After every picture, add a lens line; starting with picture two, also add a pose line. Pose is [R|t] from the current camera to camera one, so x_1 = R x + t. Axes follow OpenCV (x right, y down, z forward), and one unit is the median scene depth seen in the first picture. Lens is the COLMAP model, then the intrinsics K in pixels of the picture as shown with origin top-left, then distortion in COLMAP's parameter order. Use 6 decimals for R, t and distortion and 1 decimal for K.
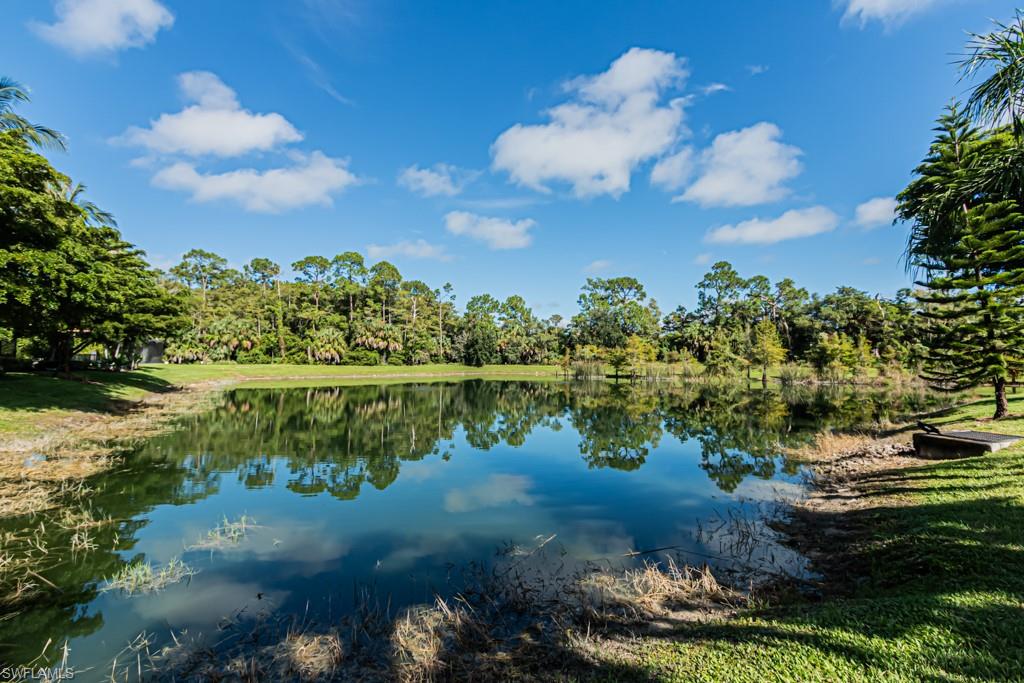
lens RADIAL K [[479.8, 0, 495.7], [0, 479.8, 340.3], [0, 0, 1]] dist [-0.000352, 0.000099]
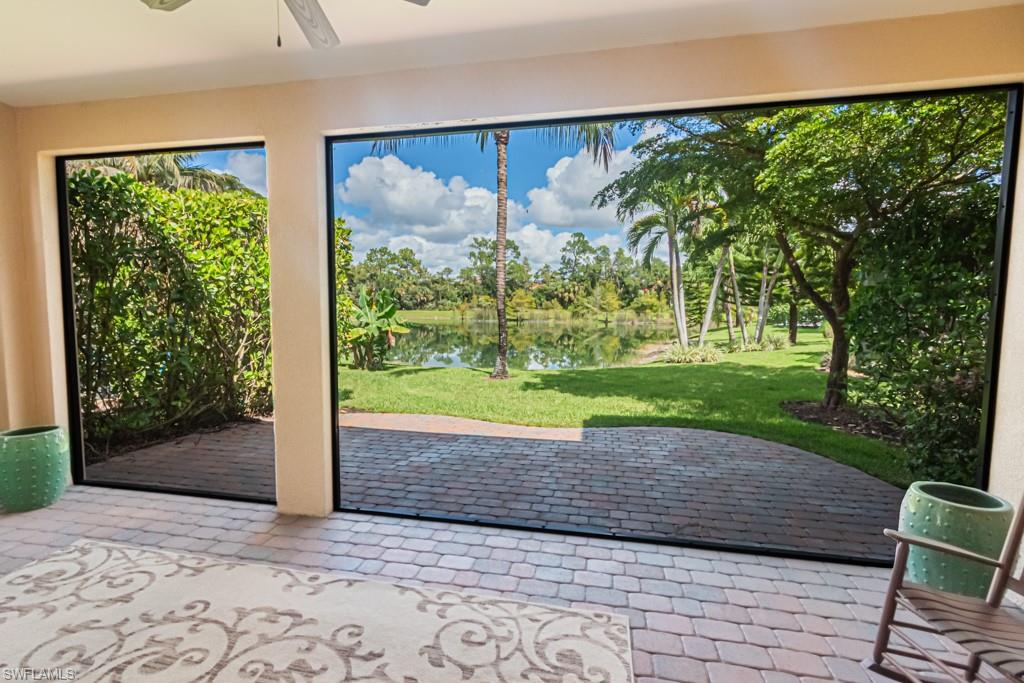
lens RADIAL K [[479.8, 0, 501.4], [0, 479.8, 342.7], [0, 0, 1]] dist [-0.000352, 0.000099]
pose [[0.948075, -0.024038, 0.317136, -0.169817], [-0.015918, 0.992304, 0.122801, -0.022986], [-0.317647, -0.121473, 0.940396, -0.232944]]
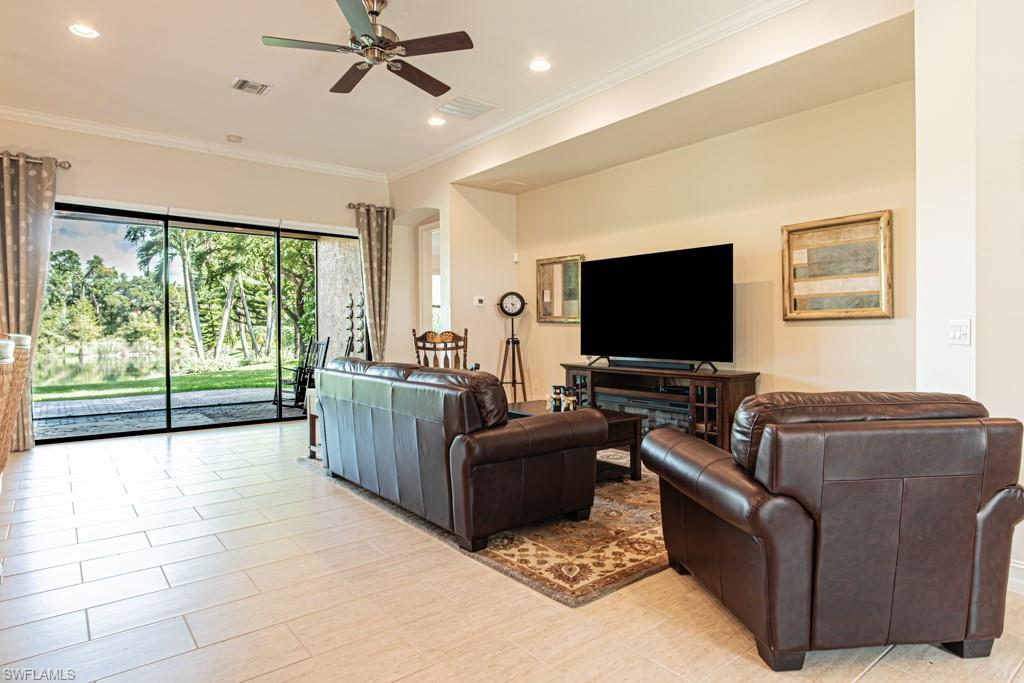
lens RADIAL K [[582.7, 0, 507.6], [0, 582.7, 341.9], [0, 0, 1]] dist [-0.000859, -0.000830]
pose [[0.375723, -0.022595, 0.926457, -0.226471], [-0.032781, 0.998753, 0.037652, -0.020932], [-0.926152, -0.044517, 0.374514, -0.296284]]
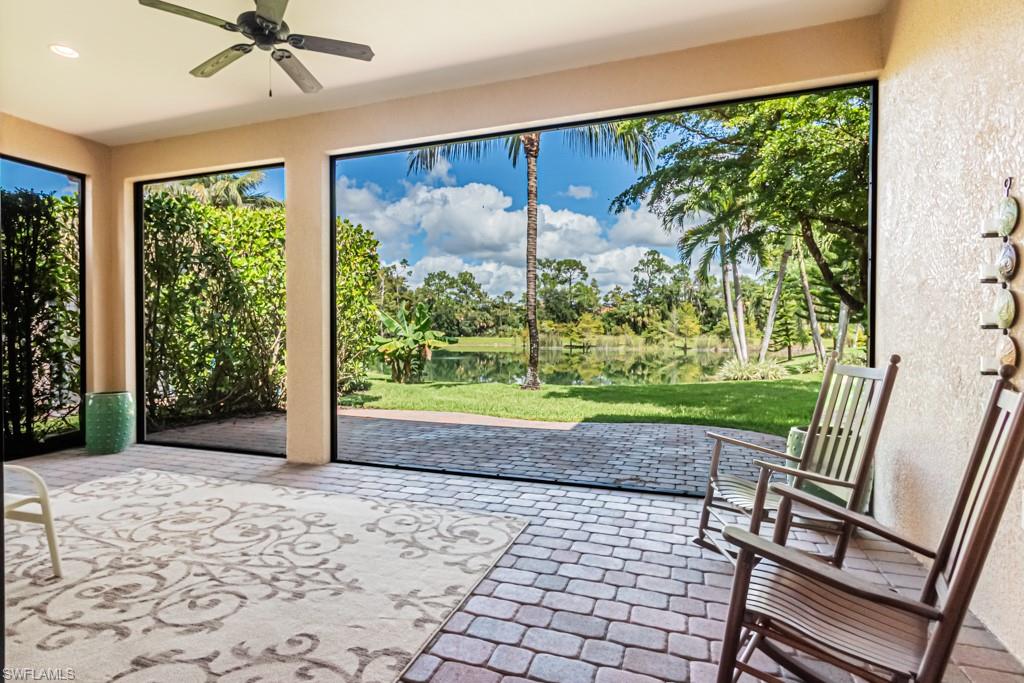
lens RADIAL K [[526.4, 0, 497.1], [0, 526.4, 340.3], [0, 0, 1]] dist [-0.001131, 0.001016]
pose [[0.982997, -0.006811, 0.183495, -0.163483], [-0.004370, 0.998161, 0.060456, -0.018895], [-0.183569, -0.060230, 0.981160, -0.247418]]
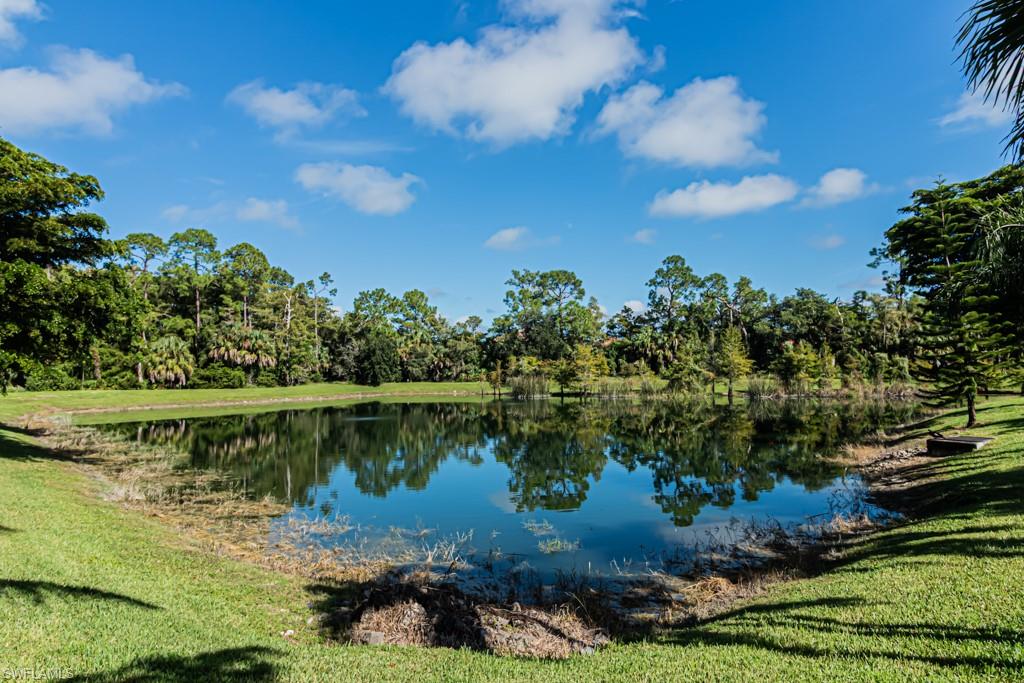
lens RADIAL K [[660.9, 0, 510.4], [0, 660.9, 342.3], [0, 0, 1]] dist [0.011033, 0.002693]
pose [[0.971798, -0.007375, 0.235701, -0.092690], [0.008158, 0.999964, -0.002348, -0.011255], [-0.235675, 0.004205, 0.971823, -0.071981]]
